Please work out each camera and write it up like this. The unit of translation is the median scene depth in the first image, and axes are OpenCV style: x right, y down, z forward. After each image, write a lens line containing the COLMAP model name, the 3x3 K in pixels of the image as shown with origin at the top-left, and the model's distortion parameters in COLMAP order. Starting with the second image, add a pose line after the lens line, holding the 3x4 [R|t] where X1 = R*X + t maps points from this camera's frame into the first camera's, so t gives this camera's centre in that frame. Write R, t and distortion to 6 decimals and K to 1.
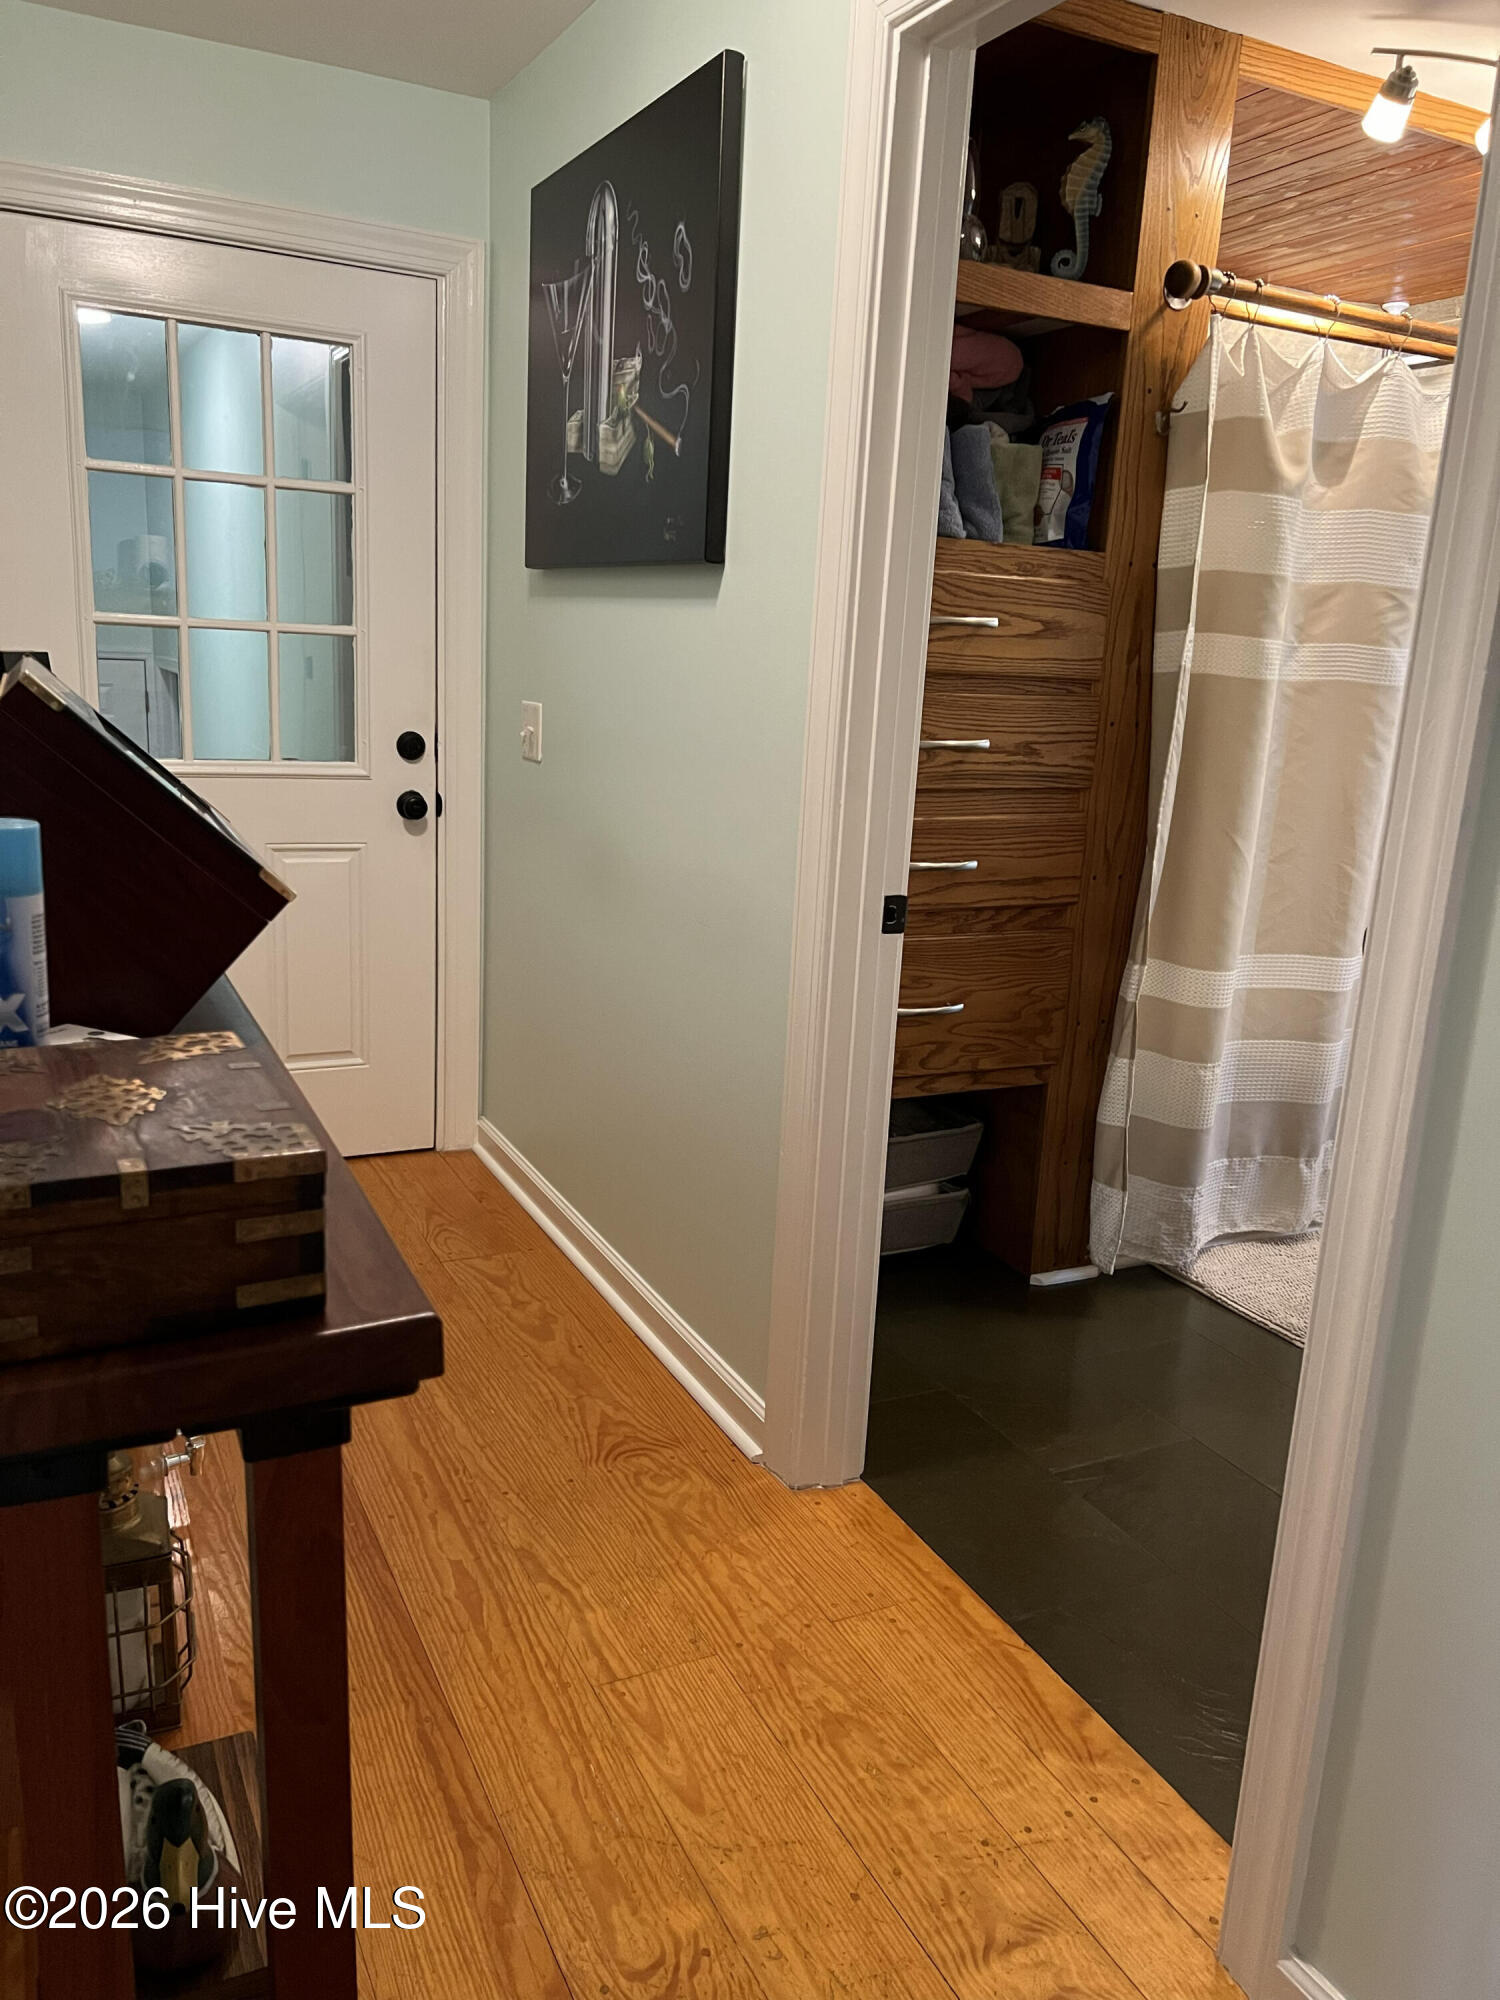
lens RADIAL K [[1510.7, 0, 754.5], [0, 1510.7, 1014.1], [0, 0, 1]] dist [0.058635, -0.069442]
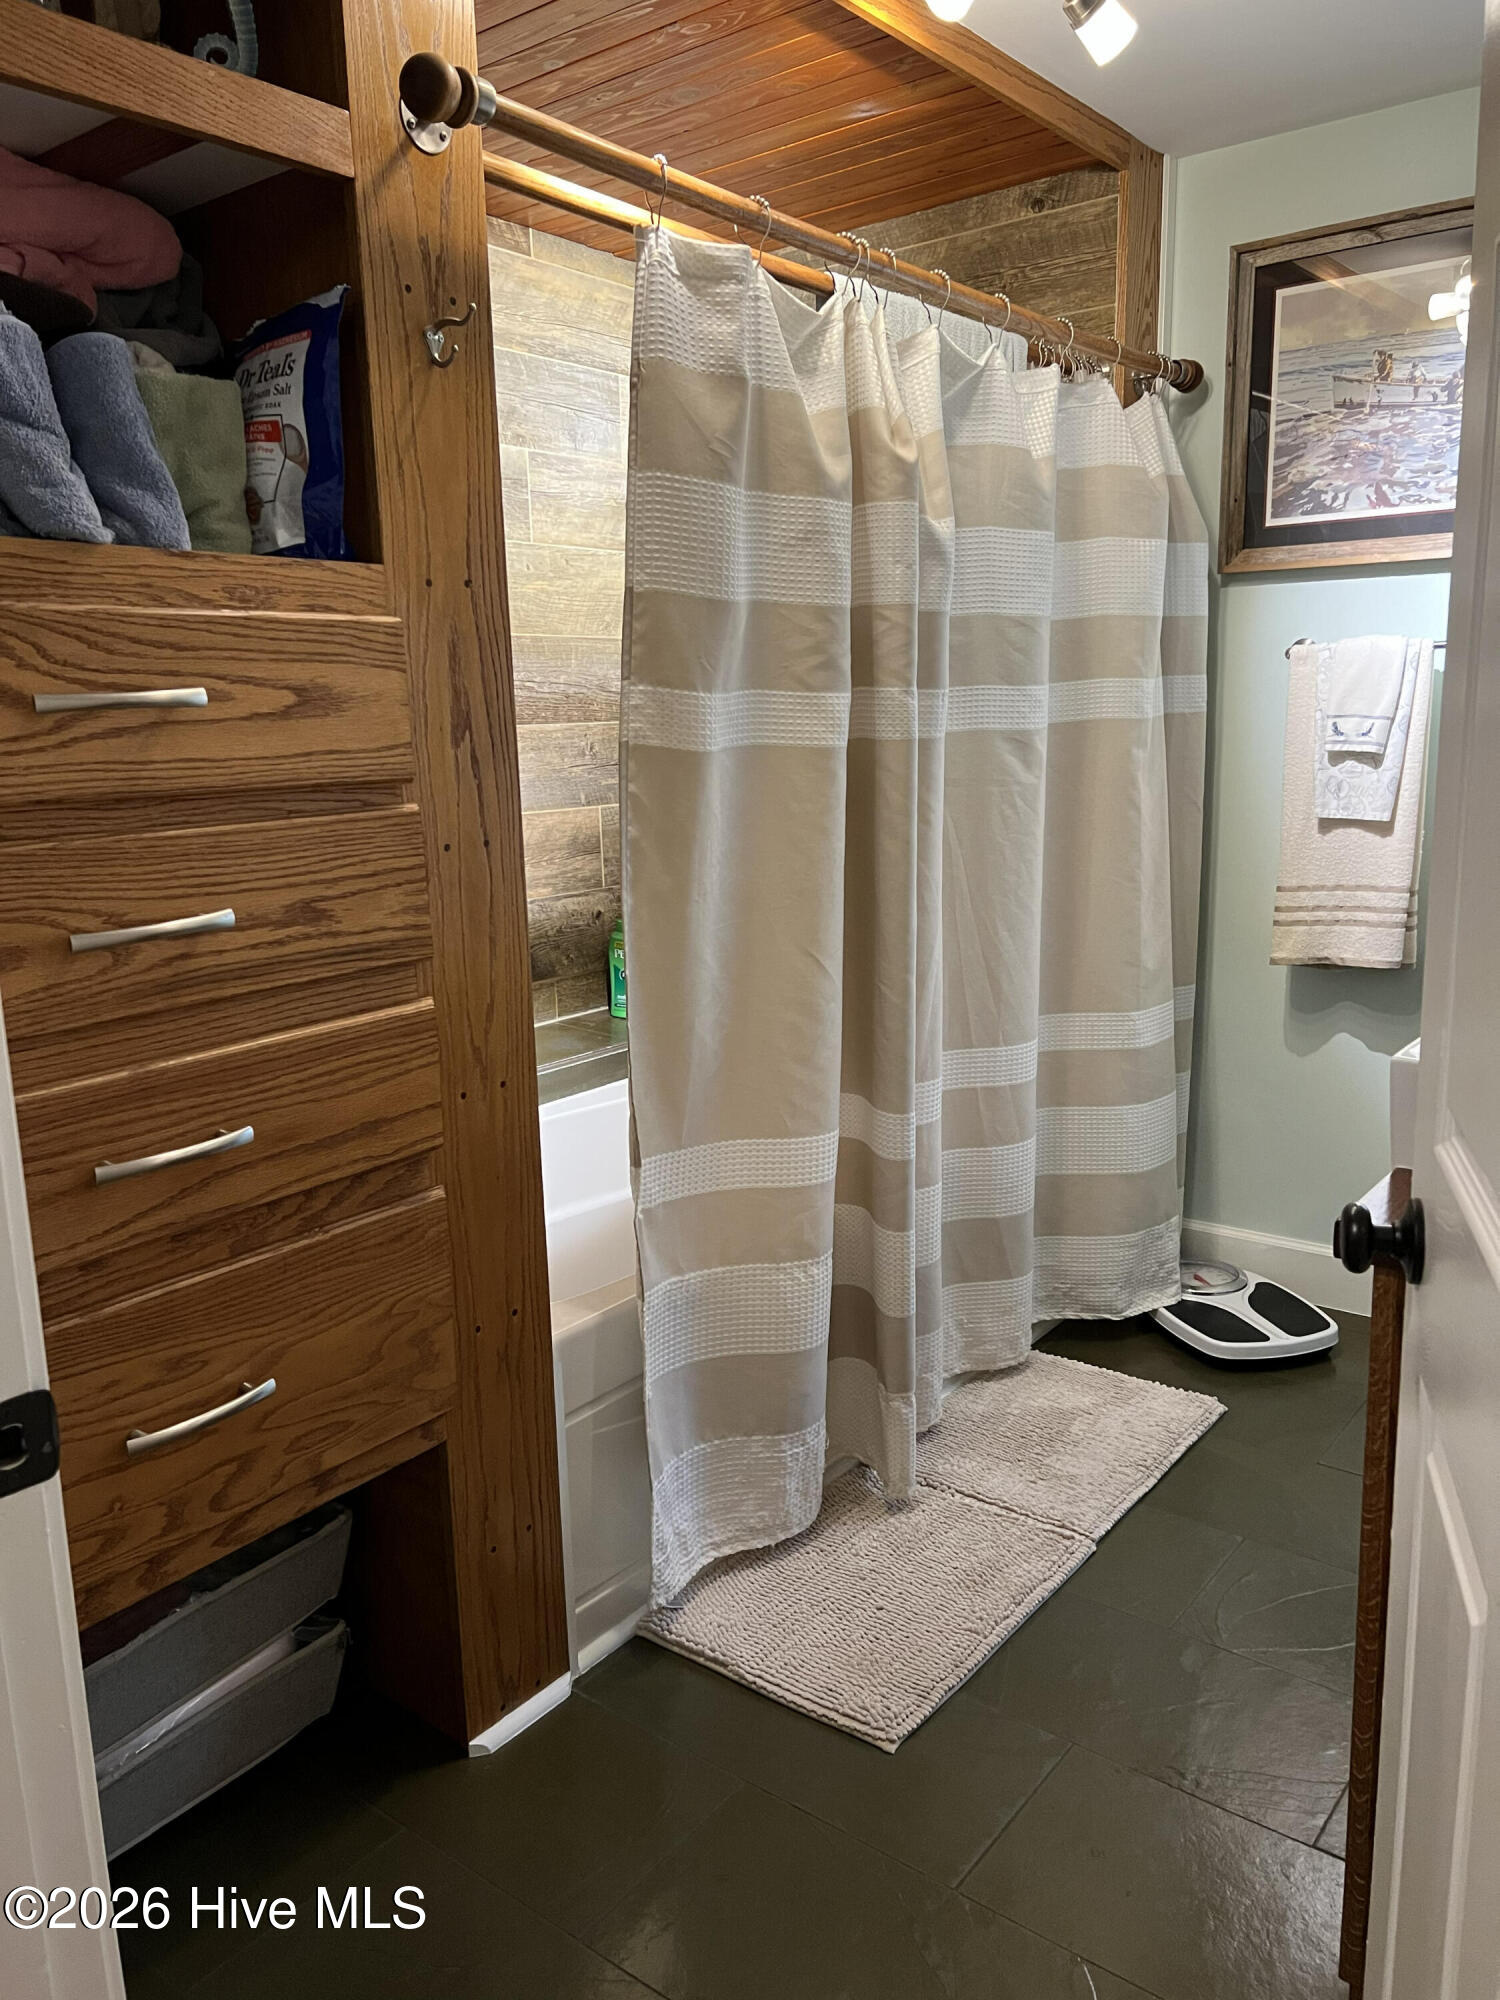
lens RADIAL K [[1510.7, 0, 749.5], [0, 1510.7, 1016.3], [0, 0, 1]] dist [0.058635, -0.069442]
pose [[0.901296, -0.162280, 0.401660, 0.095351], [0.173053, 0.984866, 0.009591, -0.114950], [-0.397138, 0.060864, 0.915739, 0.423982]]
